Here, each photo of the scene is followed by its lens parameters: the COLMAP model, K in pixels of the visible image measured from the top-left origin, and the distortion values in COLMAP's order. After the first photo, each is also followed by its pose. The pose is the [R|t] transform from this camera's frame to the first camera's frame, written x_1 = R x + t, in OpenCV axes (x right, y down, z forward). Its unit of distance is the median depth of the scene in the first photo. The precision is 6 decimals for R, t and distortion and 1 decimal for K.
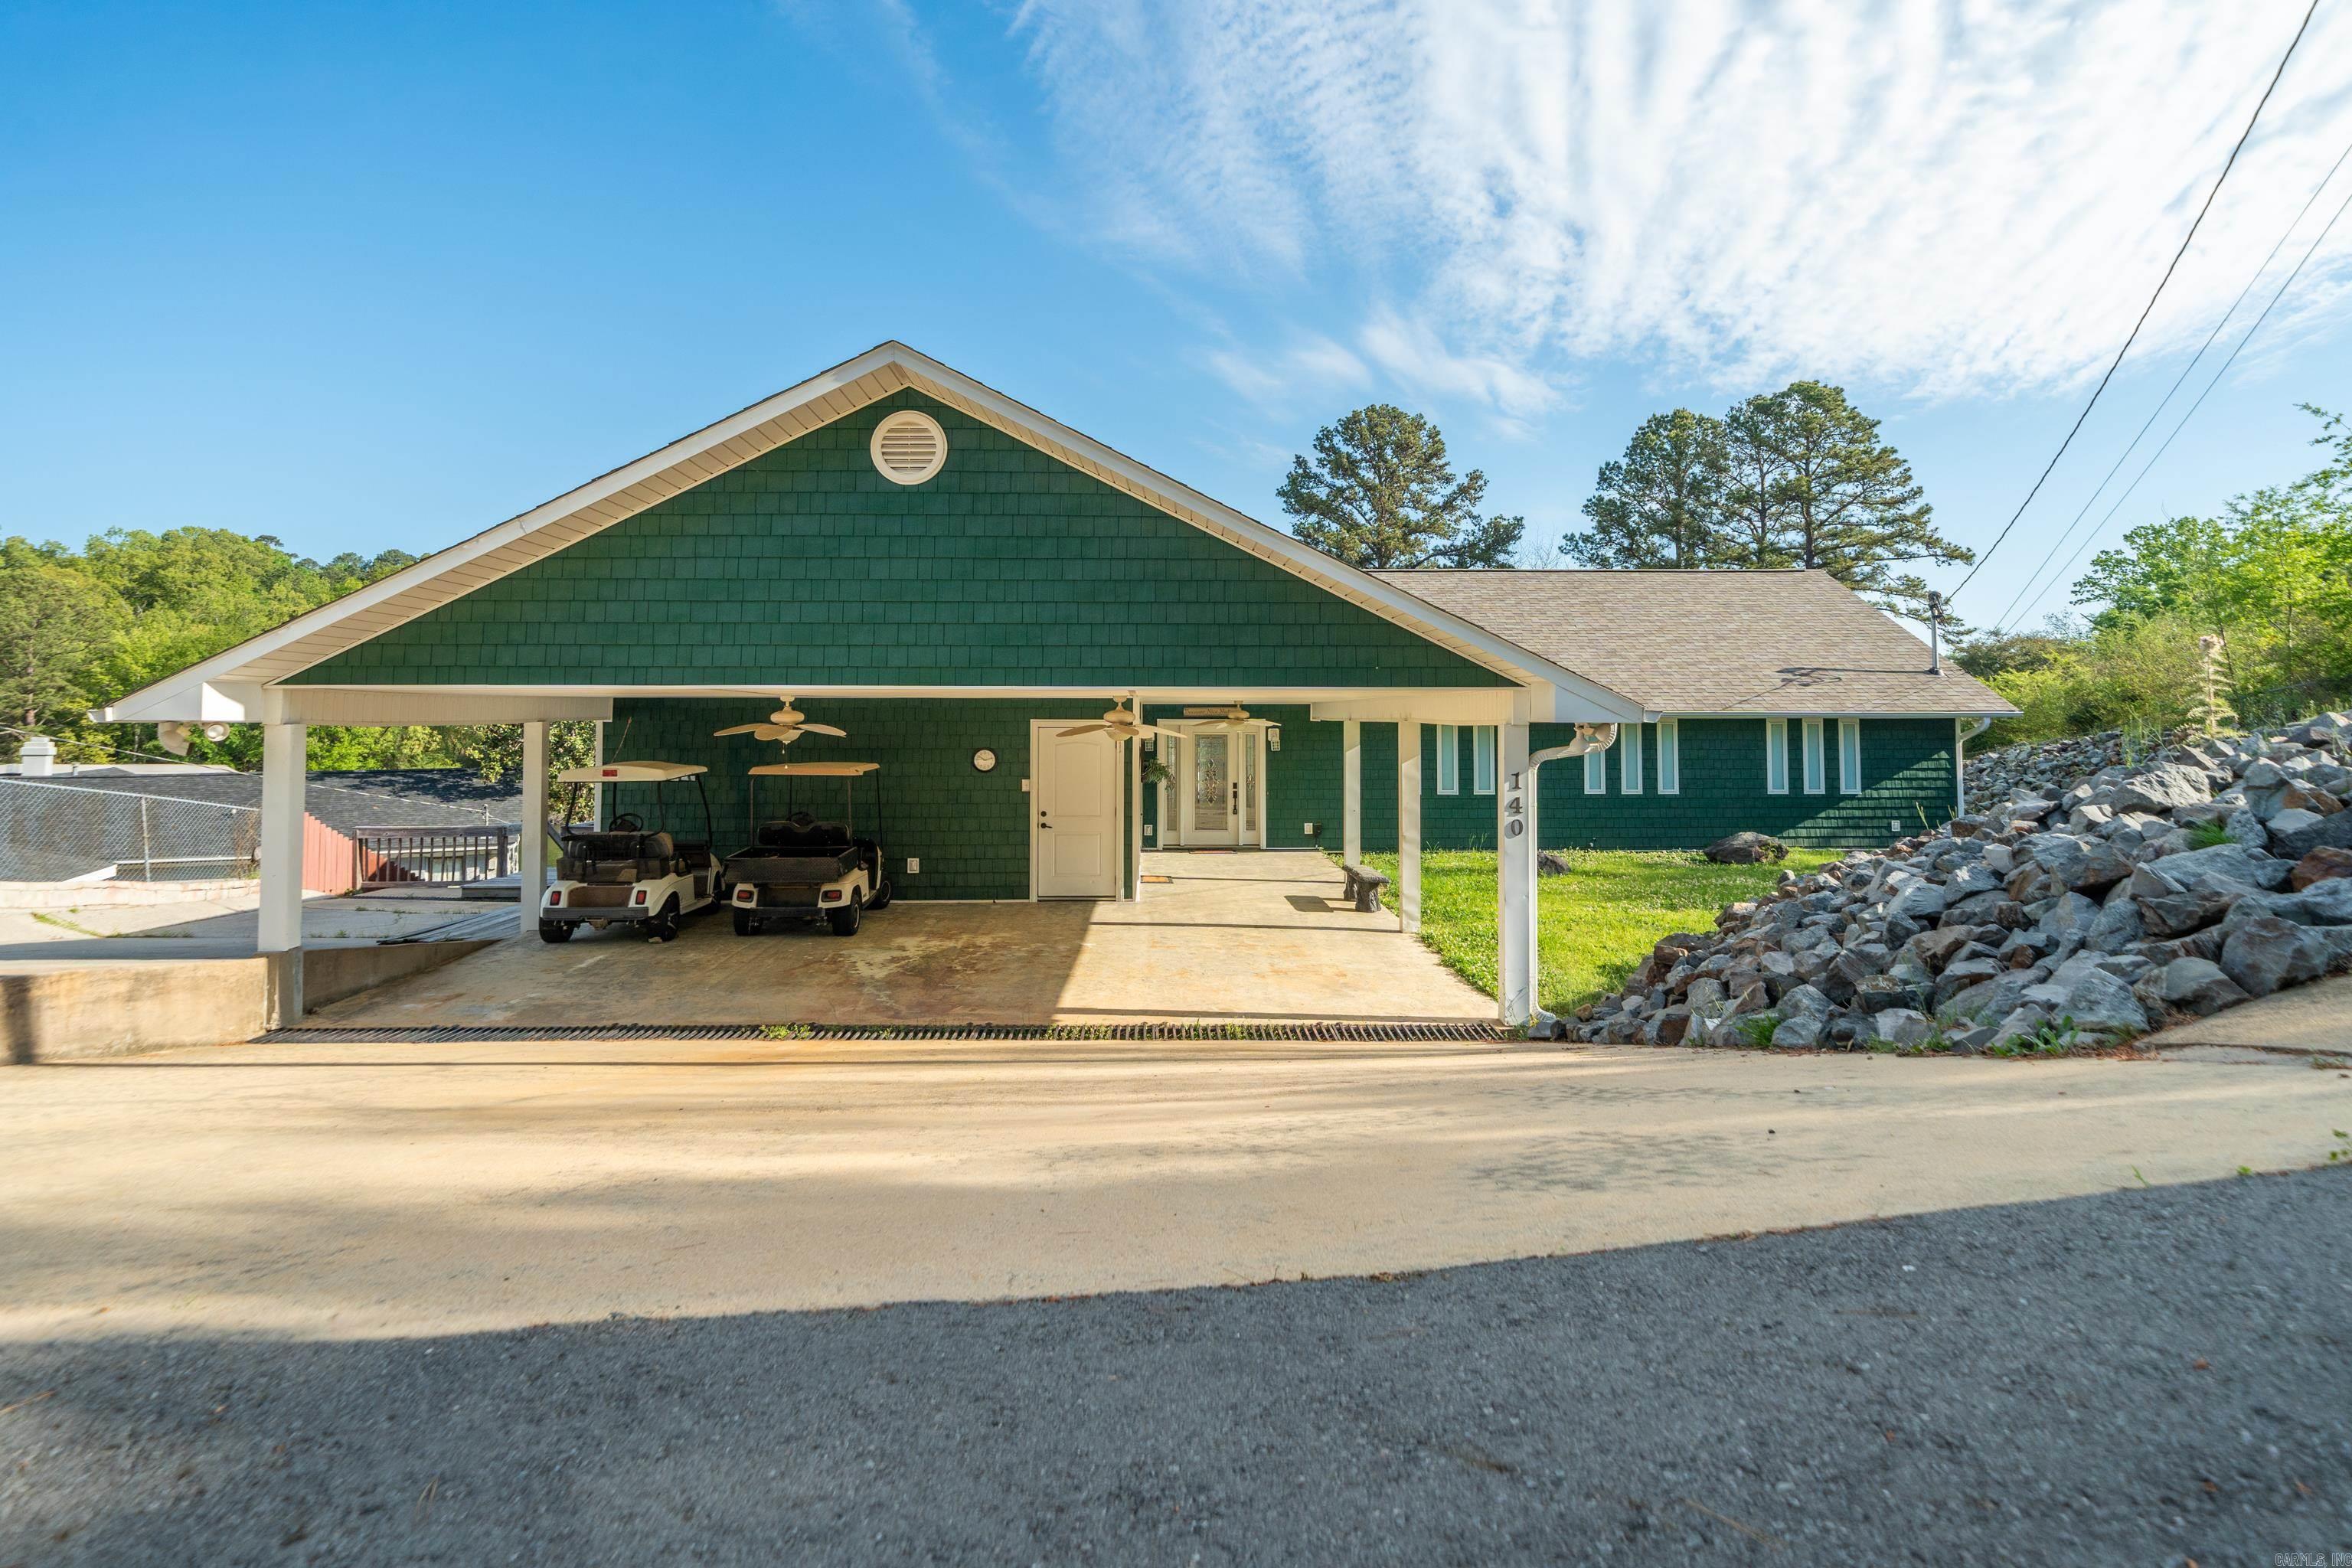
lens RADIAL K [[1271.7, 0, 1176.6], [0, 1271.7, 753.3], [0, 0, 1]] dist [0.002960, 0.001016]
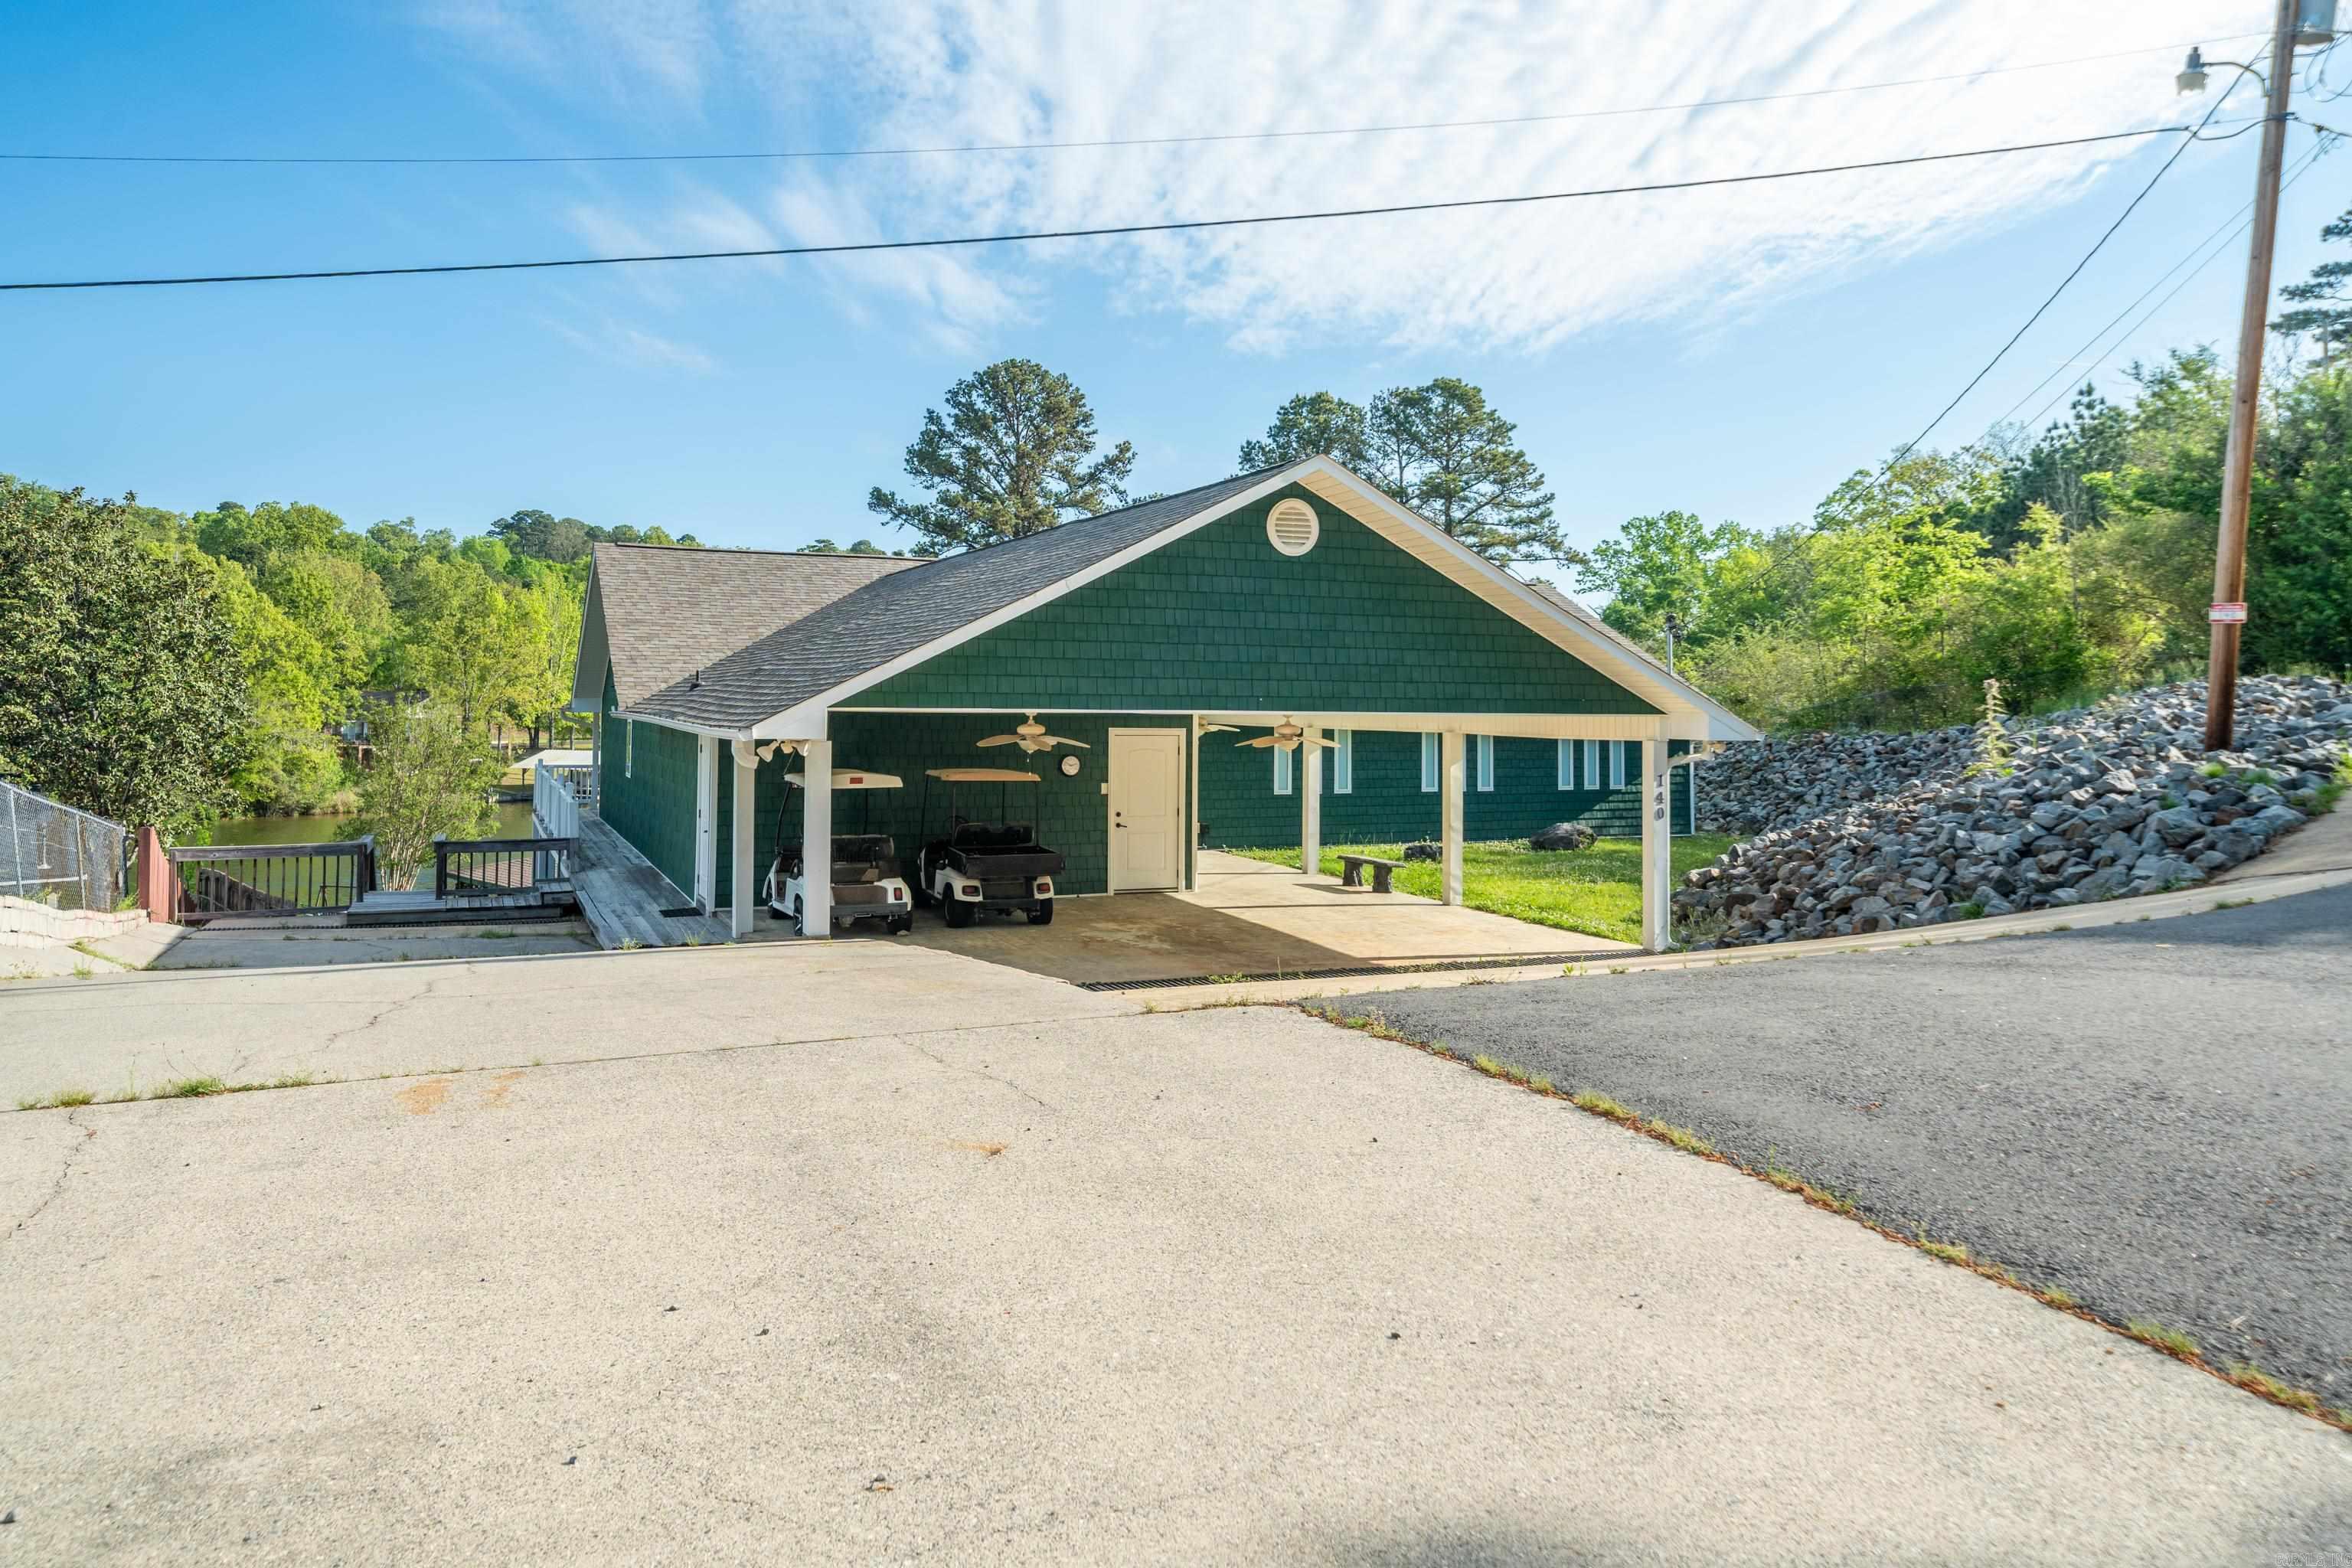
lens RADIAL K [[1574.4, 0, 1176.0], [0, 1574.4, 784.0], [0, 0, 1]] dist [-0.003393, -0.004392]
pose [[0.930931, -0.010116, 0.365055, -0.363378], [0.001629, 0.999721, 0.023549, -0.006813], [-0.365192, -0.021328, 0.930688, -0.181217]]
